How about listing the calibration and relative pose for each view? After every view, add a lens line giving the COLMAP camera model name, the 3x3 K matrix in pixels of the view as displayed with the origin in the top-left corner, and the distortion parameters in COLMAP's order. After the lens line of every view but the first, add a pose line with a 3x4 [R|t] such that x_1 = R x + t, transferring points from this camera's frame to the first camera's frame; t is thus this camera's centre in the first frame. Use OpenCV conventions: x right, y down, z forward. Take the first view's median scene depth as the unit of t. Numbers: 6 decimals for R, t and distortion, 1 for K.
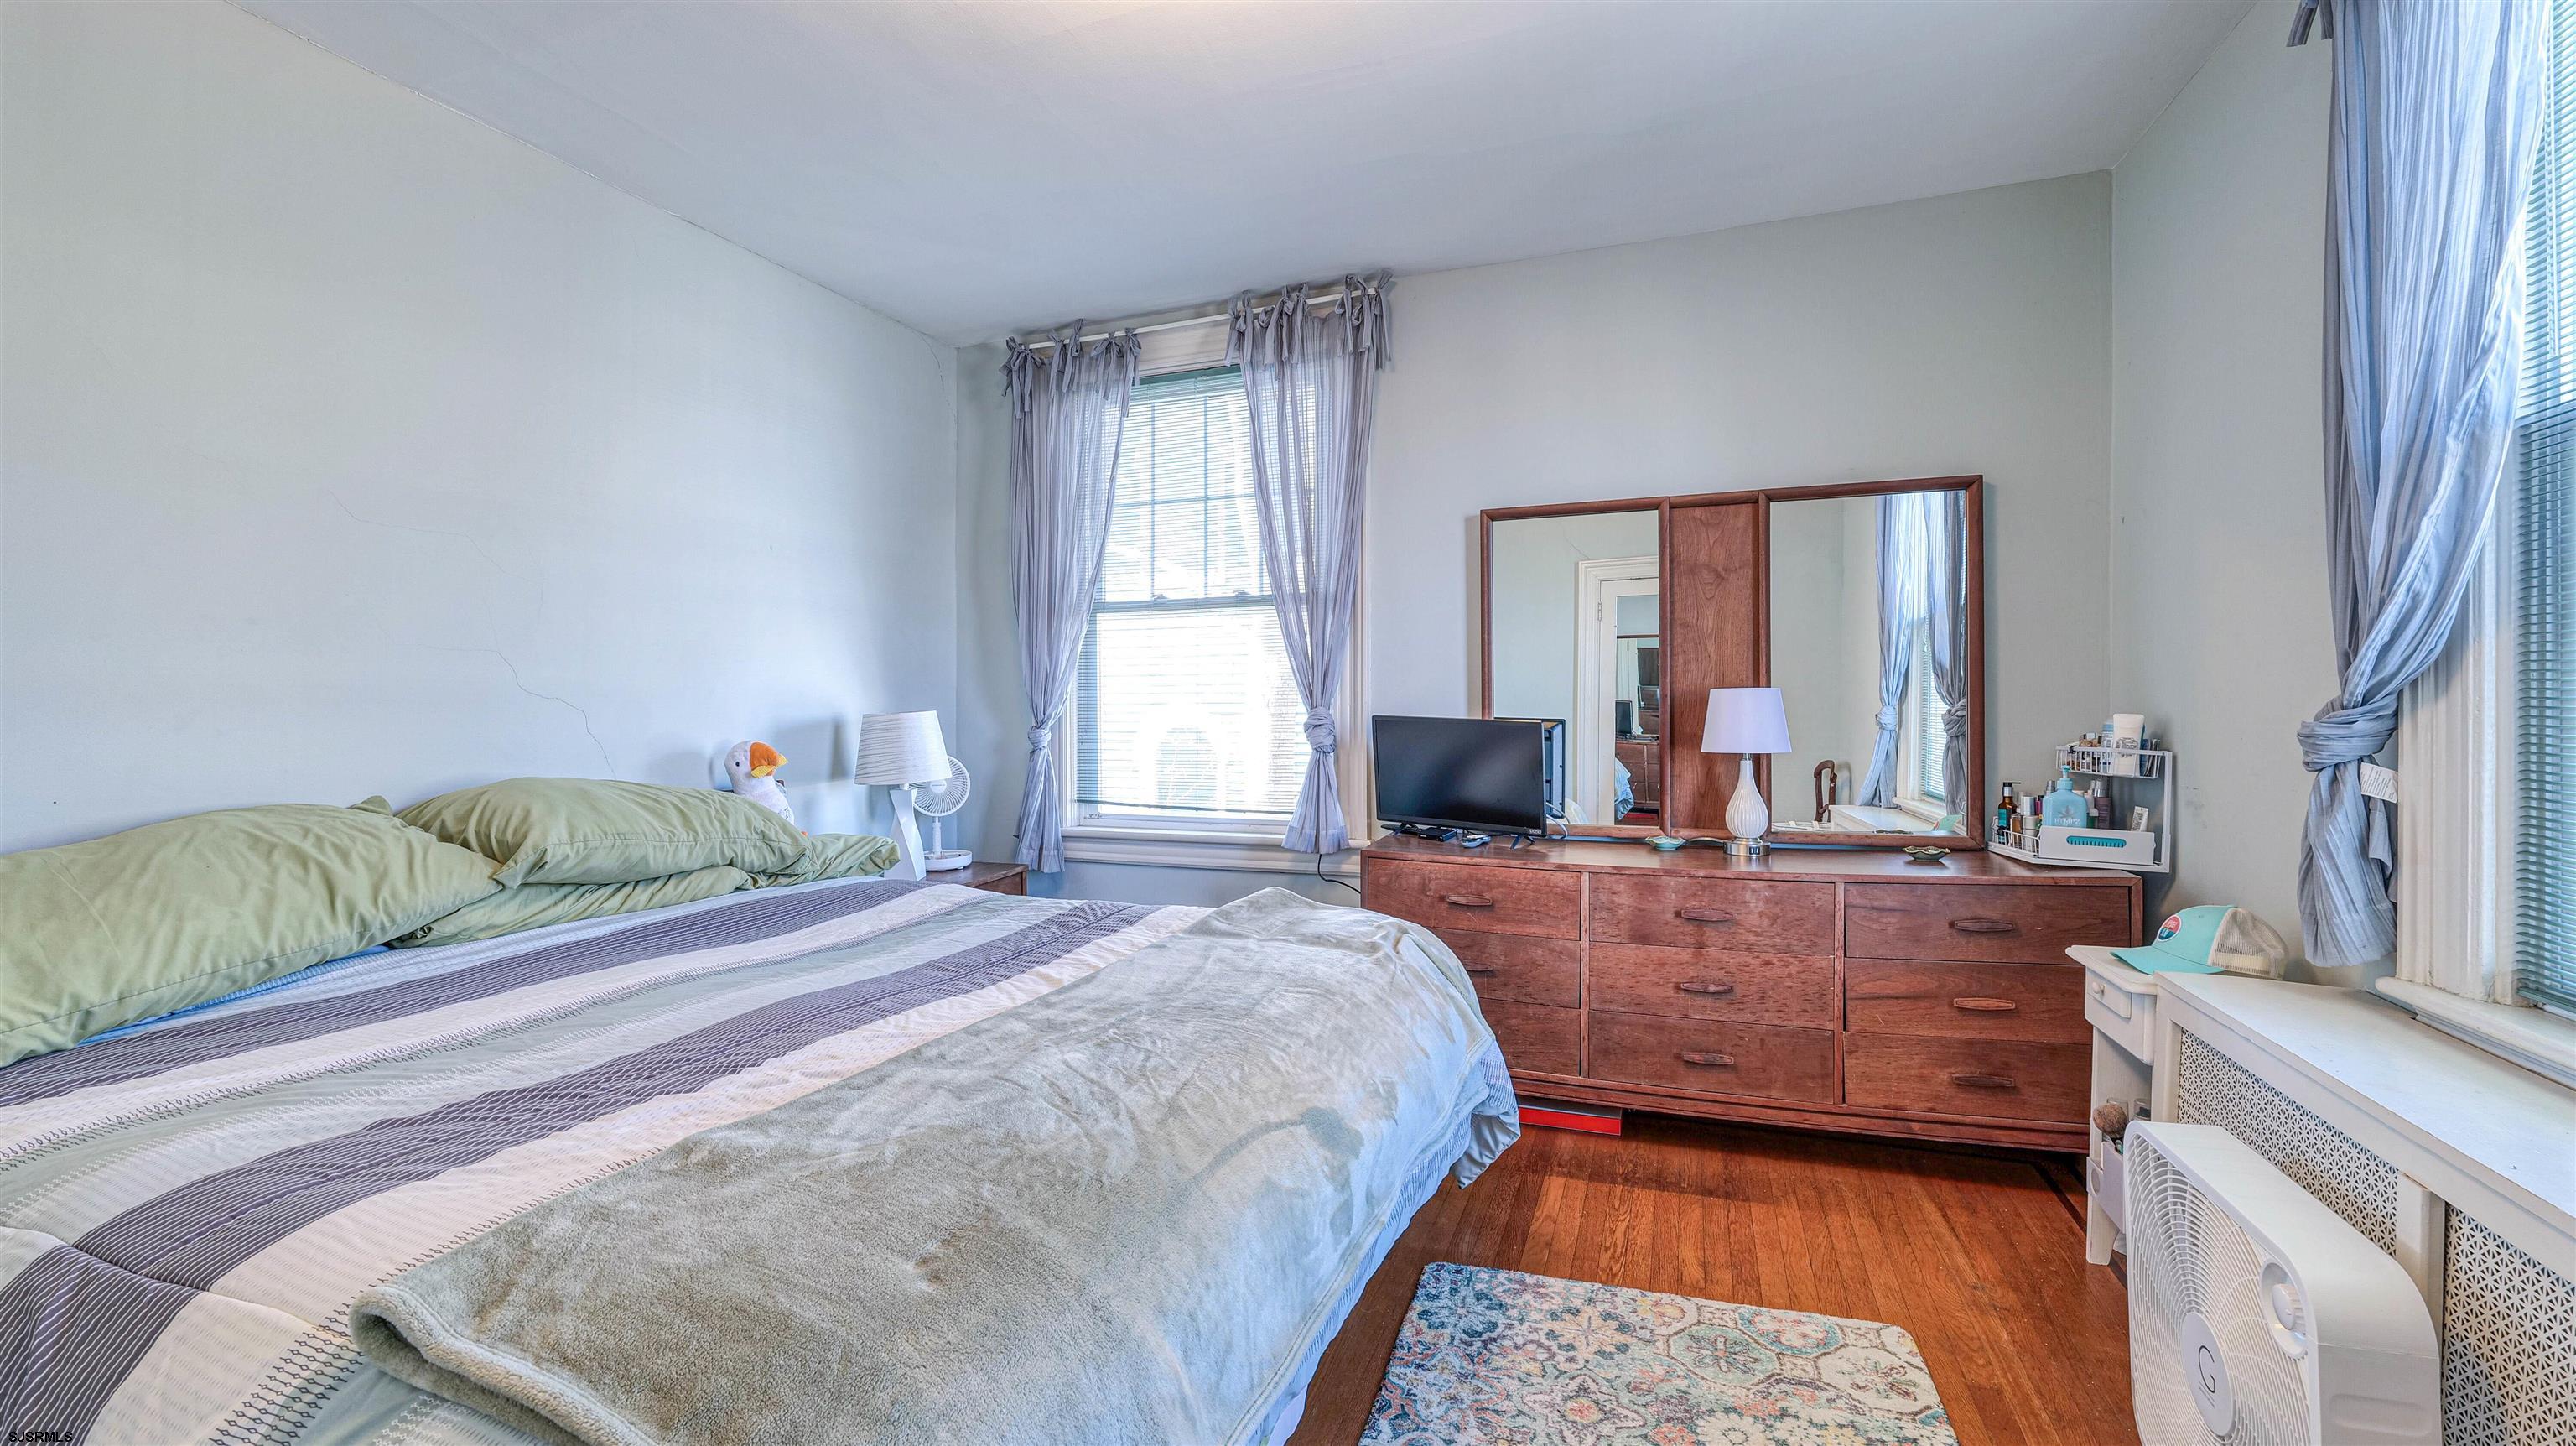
lens RADIAL K [[1062.2, 0, 1292.9], [0, 1062.2, 715.2], [0, 0, 1]] dist [-0.002913, 0.000061]
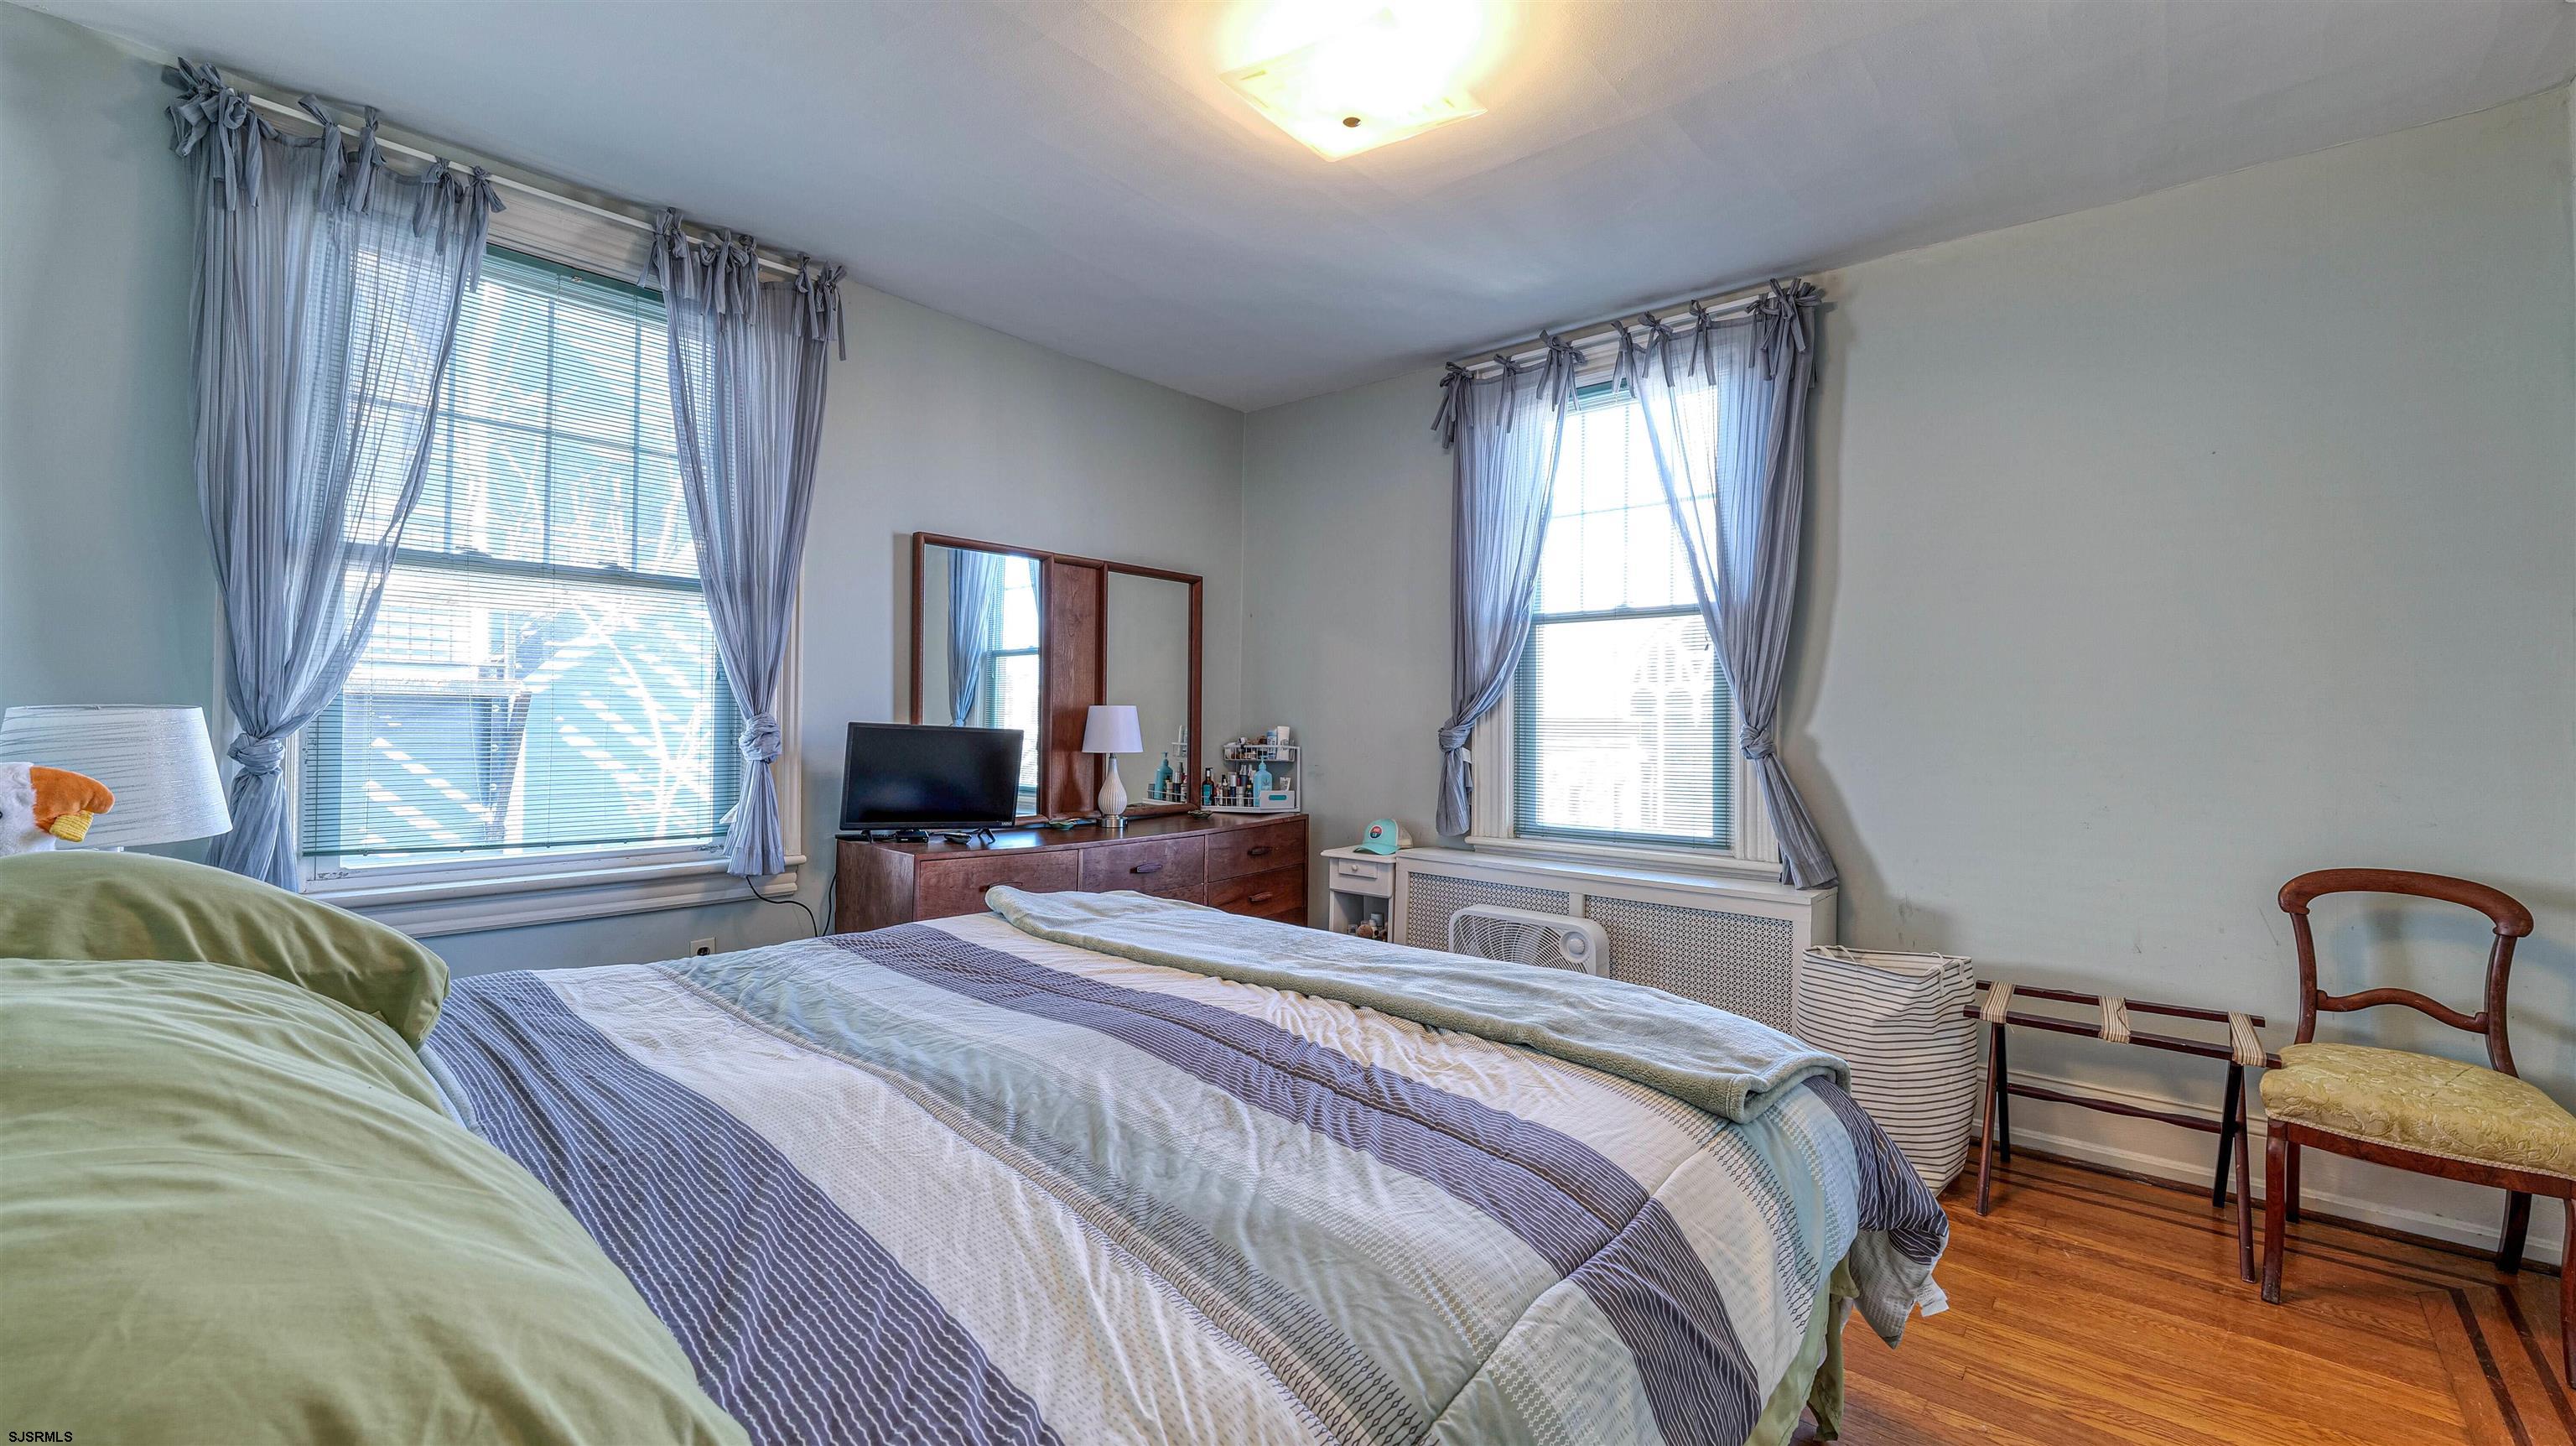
lens RADIAL K [[1062.2, 0, 1292.9], [0, 1062.2, 715.2], [0, 0, 1]] dist [-0.002913, 0.000061]
pose [[0.335215, 0.013751, 0.942041, -0.670453], [-0.009468, 0.999892, -0.011227, 0.000261], [-0.942094, -0.005155, 0.335309, 0.272331]]
